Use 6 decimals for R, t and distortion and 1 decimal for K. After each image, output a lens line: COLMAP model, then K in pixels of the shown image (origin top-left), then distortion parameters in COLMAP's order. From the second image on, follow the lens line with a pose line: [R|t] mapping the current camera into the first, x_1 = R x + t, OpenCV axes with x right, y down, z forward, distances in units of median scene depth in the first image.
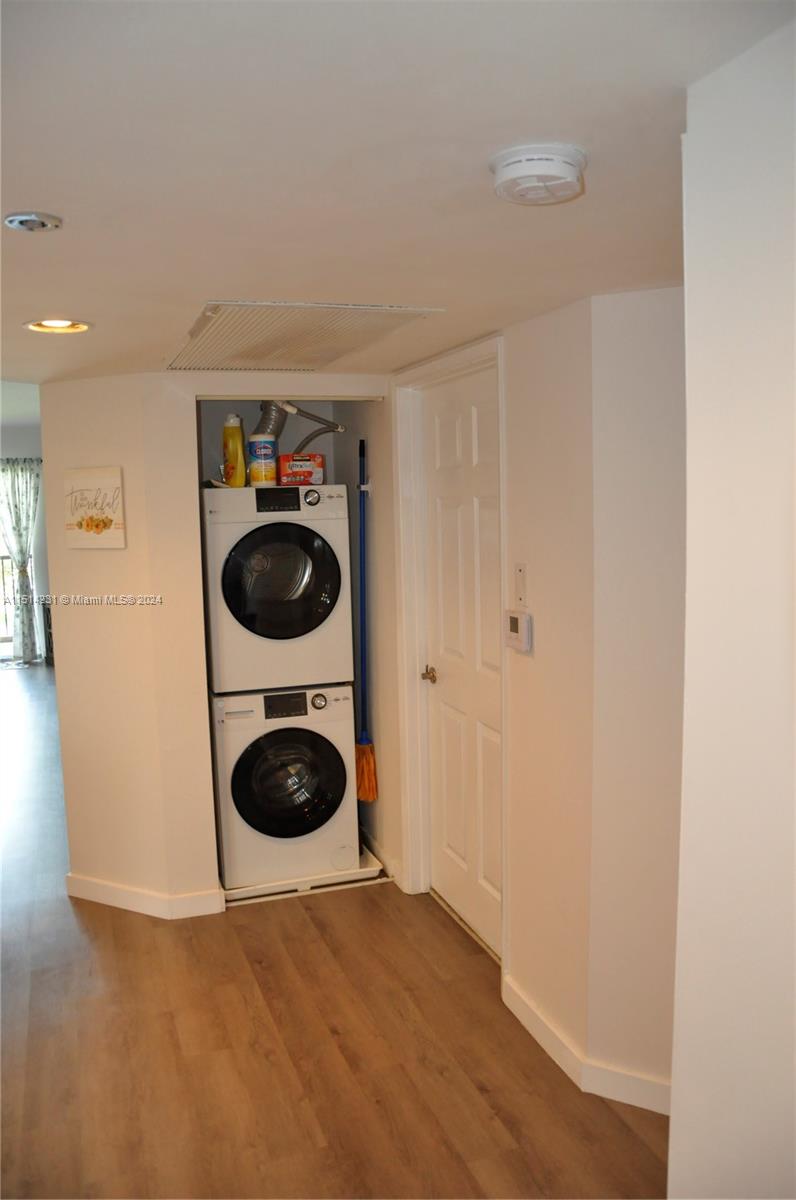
lens RADIAL K [[933.4, 0, 399.9], [0, 933.4, 598.6], [0, 0, 1]] dist [-0.142432, 0.097763]
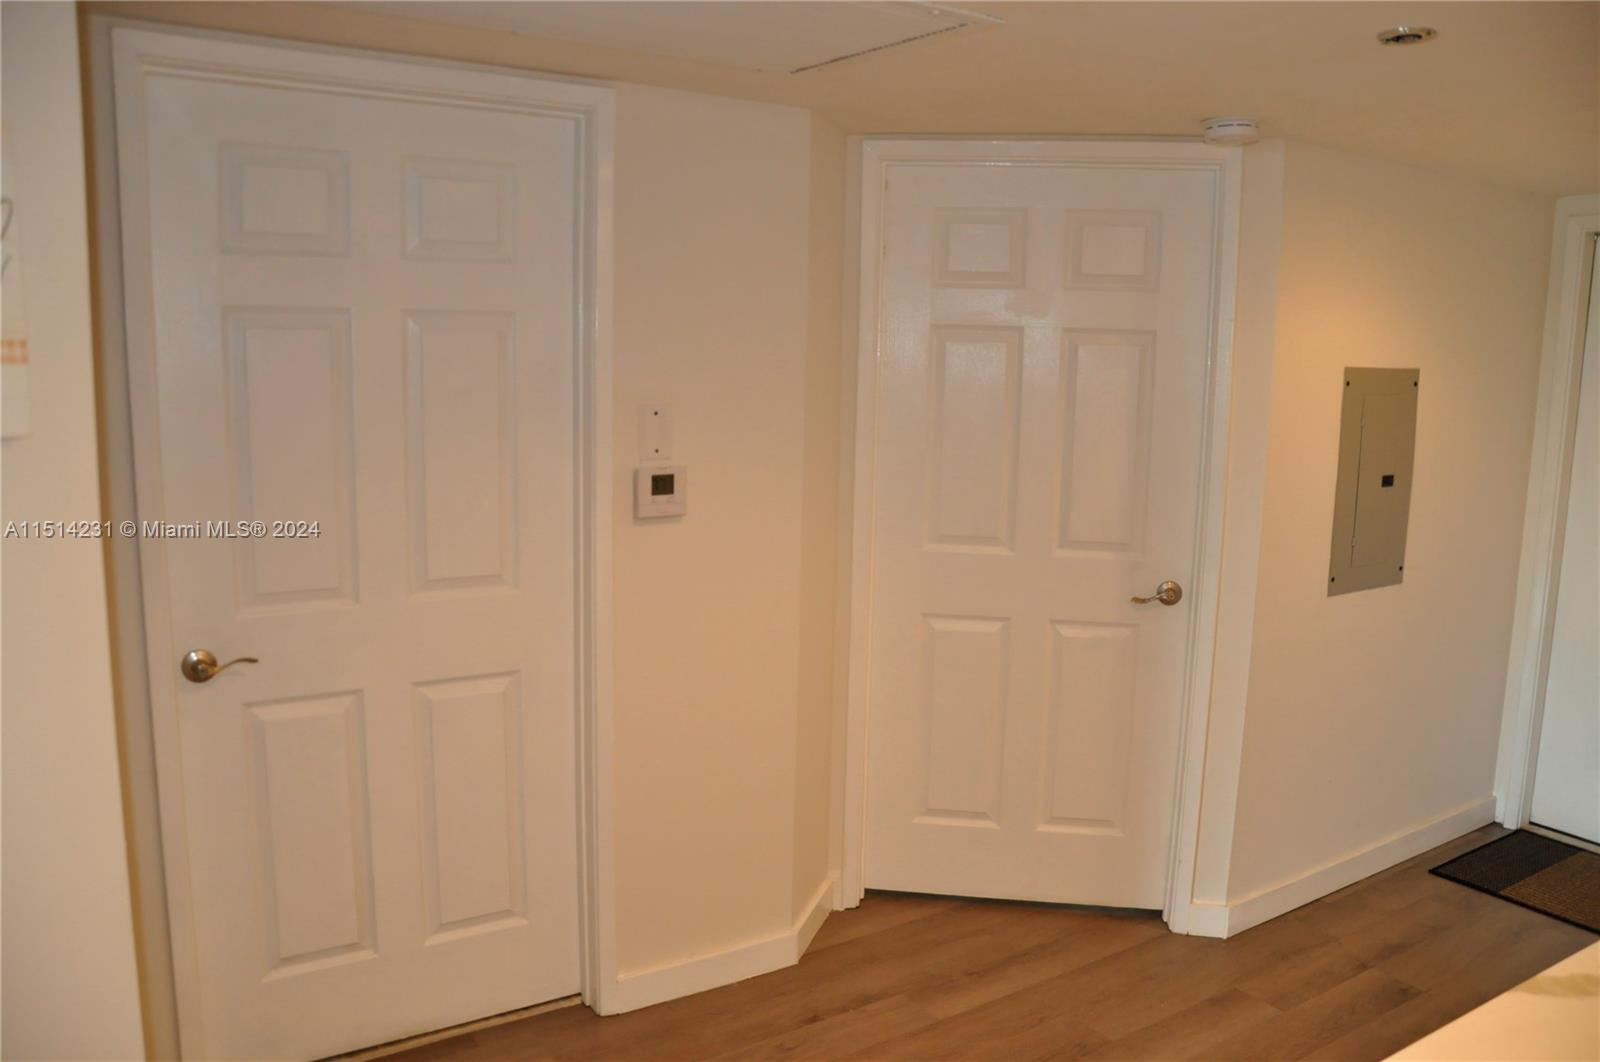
lens RADIAL K [[1244.5, 0, 804.5], [0, 1244.5, 539.3], [0, 0, 1]] dist [-0.142432, 0.097763]
pose [[-0.211740, -0.140162, 0.967223, -0.920196], [0.113892, 0.979381, 0.166856, -0.084325], [-0.970667, 0.145489, -0.191411, 1.127667]]
